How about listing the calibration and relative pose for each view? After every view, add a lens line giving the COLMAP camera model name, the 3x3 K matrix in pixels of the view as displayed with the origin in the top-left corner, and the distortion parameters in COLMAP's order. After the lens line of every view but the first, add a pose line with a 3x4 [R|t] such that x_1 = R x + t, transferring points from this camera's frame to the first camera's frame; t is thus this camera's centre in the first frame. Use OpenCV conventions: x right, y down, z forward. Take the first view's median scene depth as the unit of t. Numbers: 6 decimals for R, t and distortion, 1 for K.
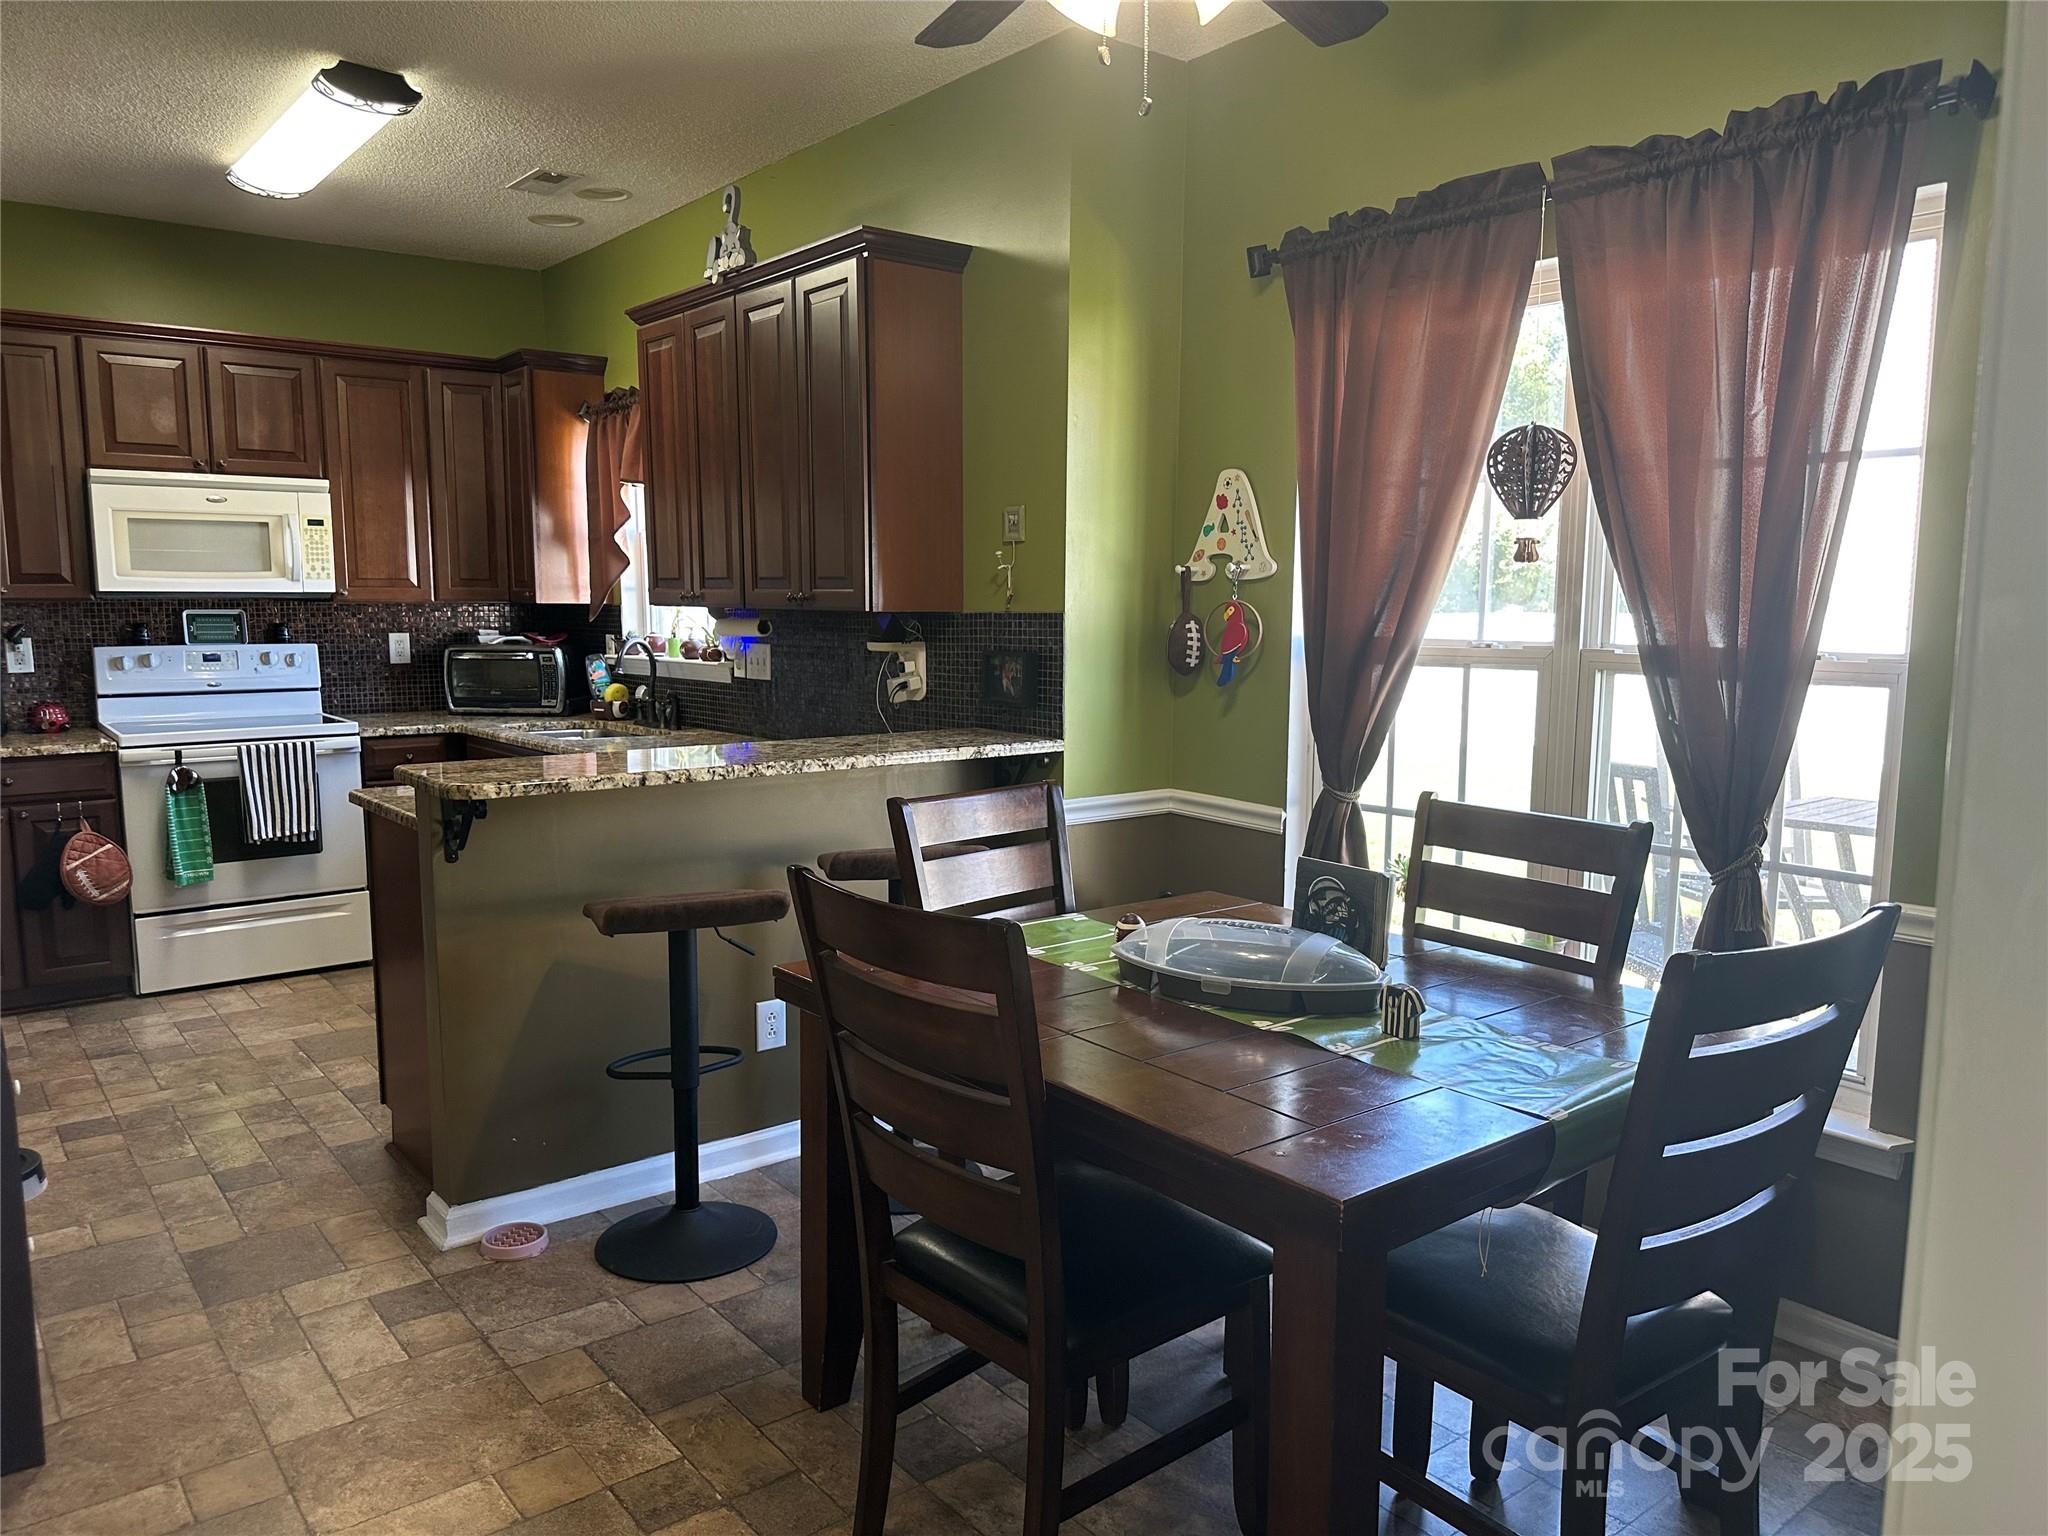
lens RADIAL K [[1447.7, 0, 1025.5], [0, 1447.7, 787.5], [0, 0, 1]] dist [0.057702, -0.083216]
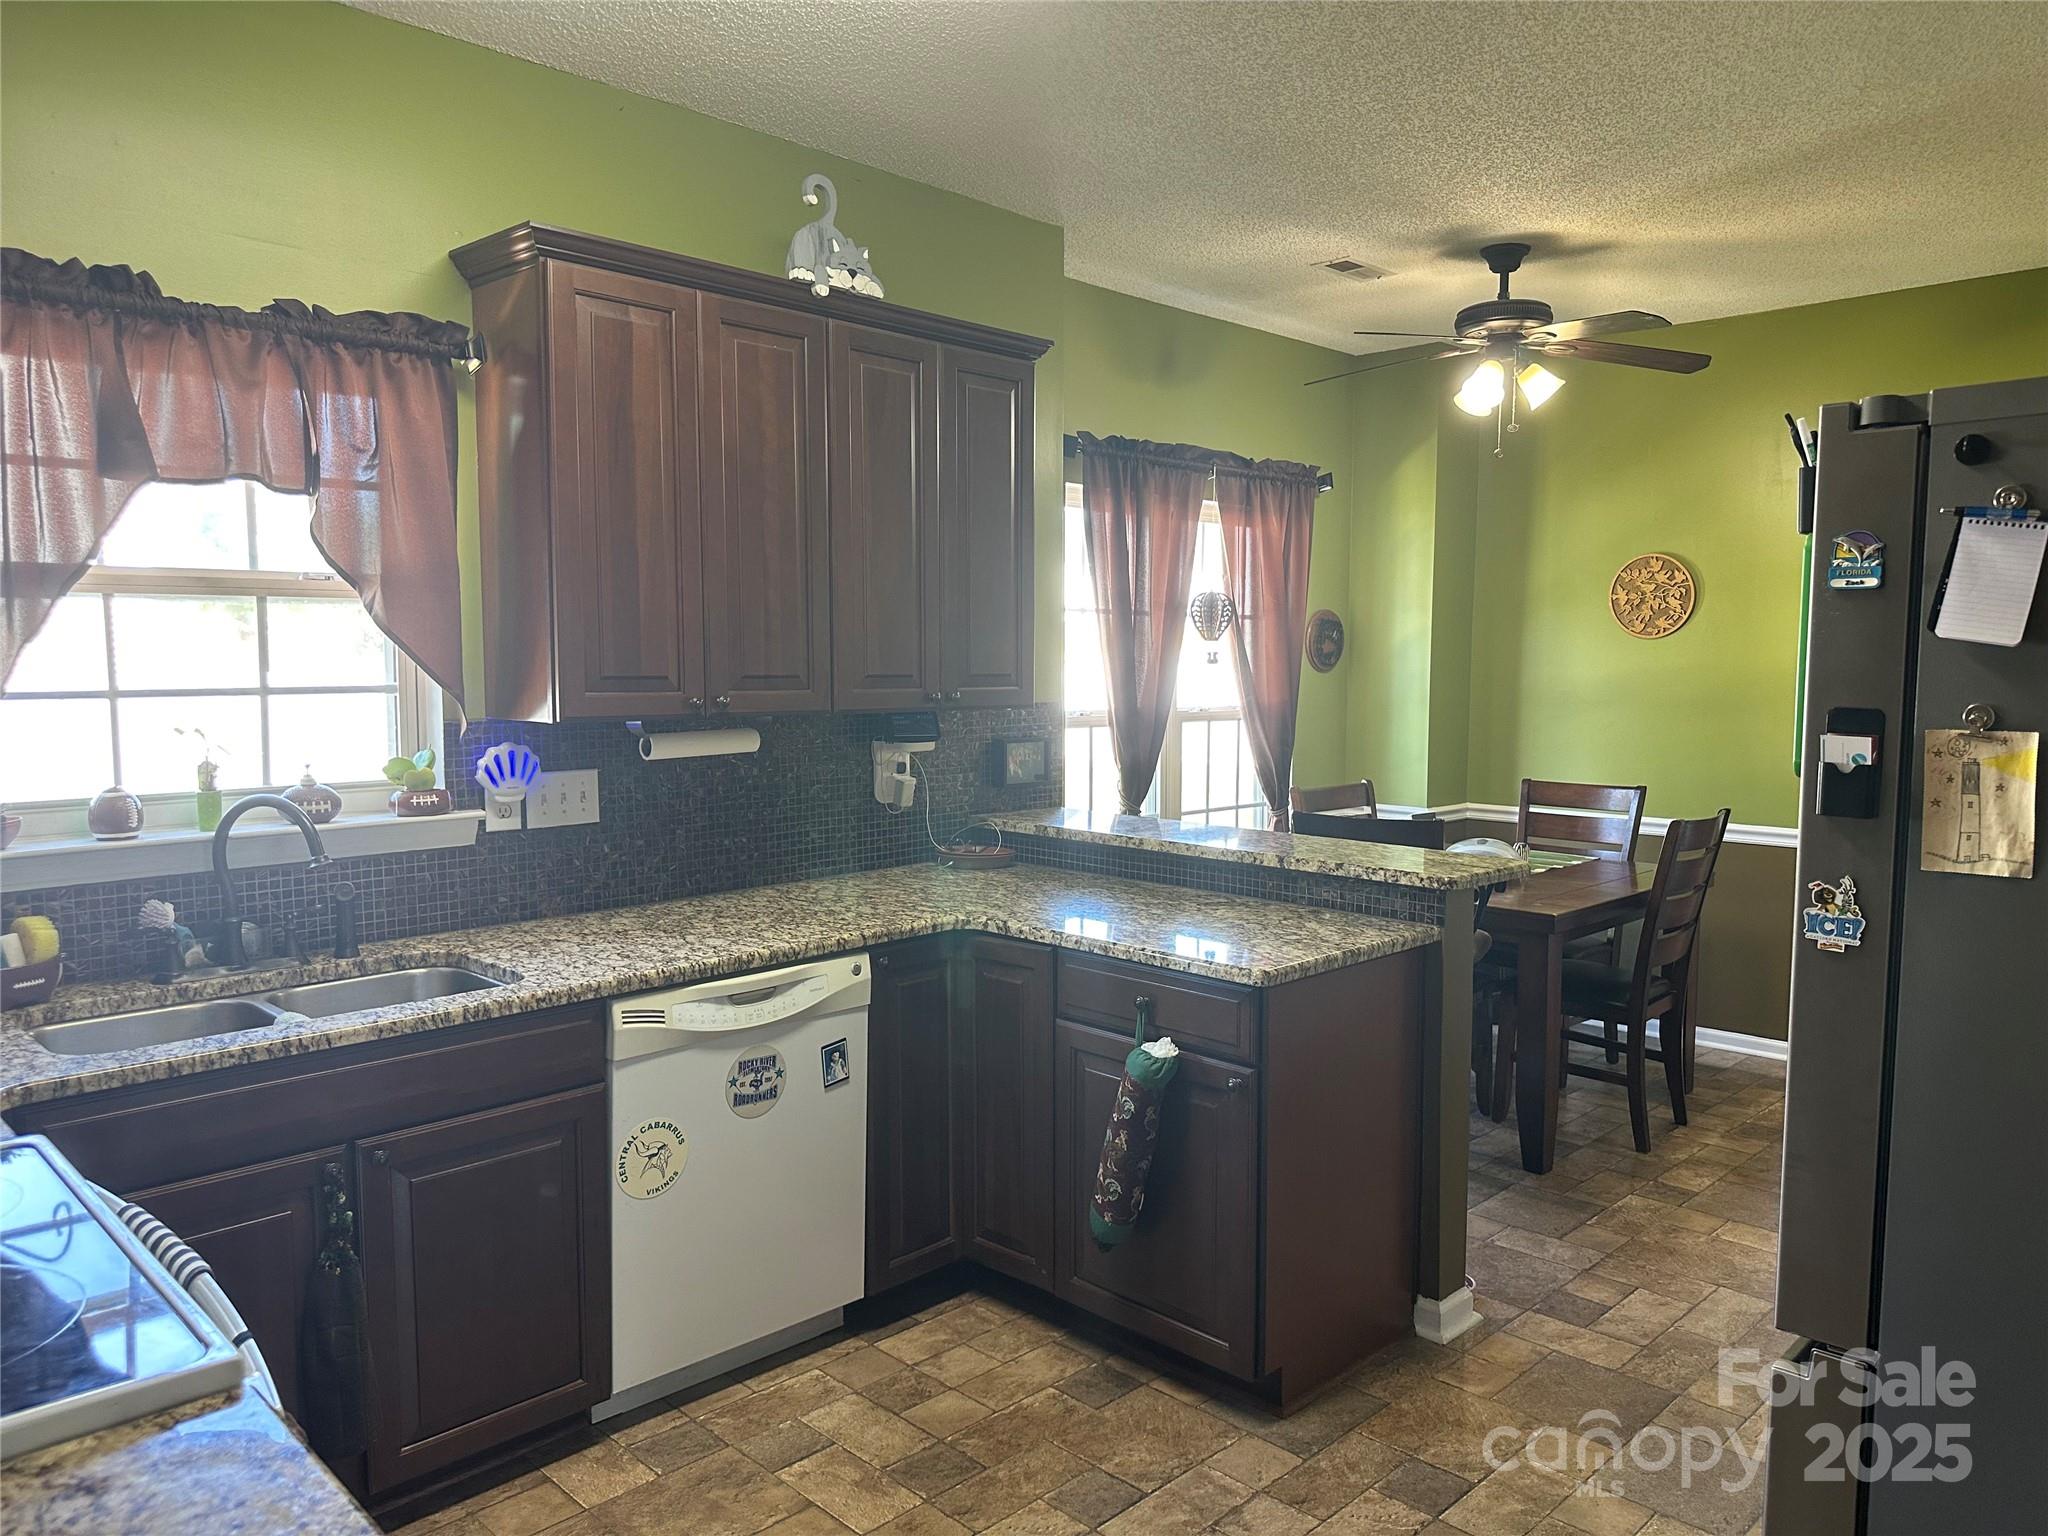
lens RADIAL K [[1447.7, 0, 1013.8], [0, 1447.7, 774.6], [0, 0, 1]] dist [0.057702, -0.083216]
pose [[-0.112084, -0.078202, 0.990617, -1.198312], [0.131581, 0.986952, 0.092801, -0.183353], [-0.984949, 0.140748, -0.100332, 1.207397]]
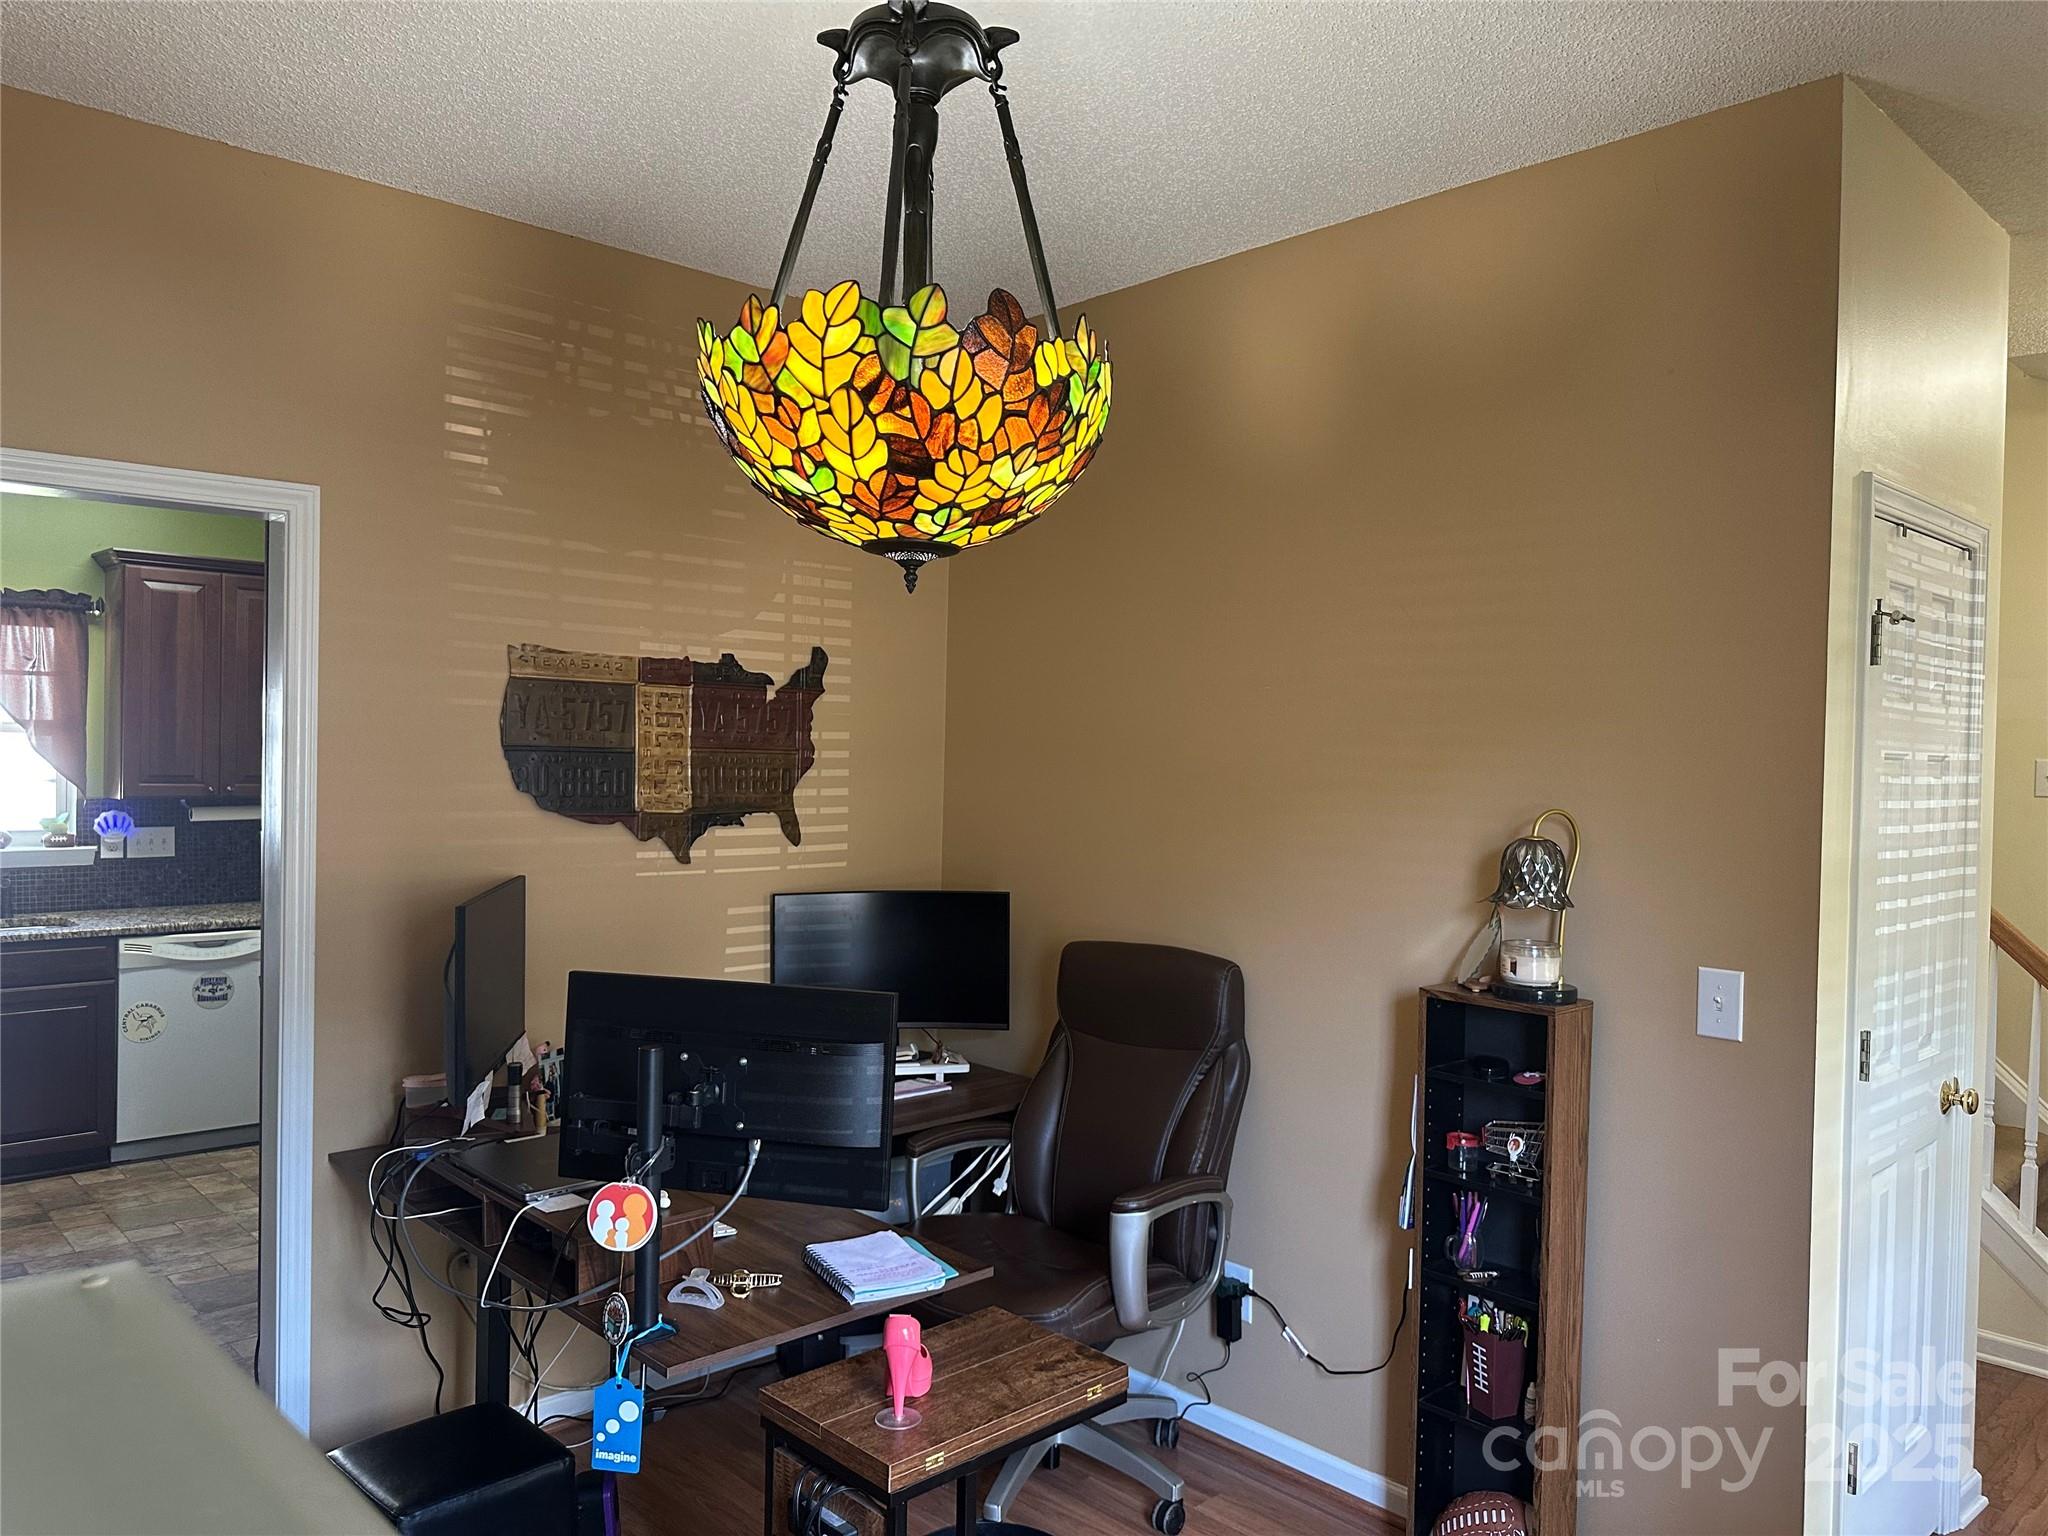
lens RADIAL K [[1447.7, 0, 1022.6], [0, 1447.7, 781.0], [0, 0, 1]] dist [0.057702, -0.083216]
pose [[-0.097546, -0.017192, 0.995083, -2.007543], [0.112776, 0.993220, 0.028215, -0.125836], [-0.988821, 0.114974, -0.094946, 0.571192]]
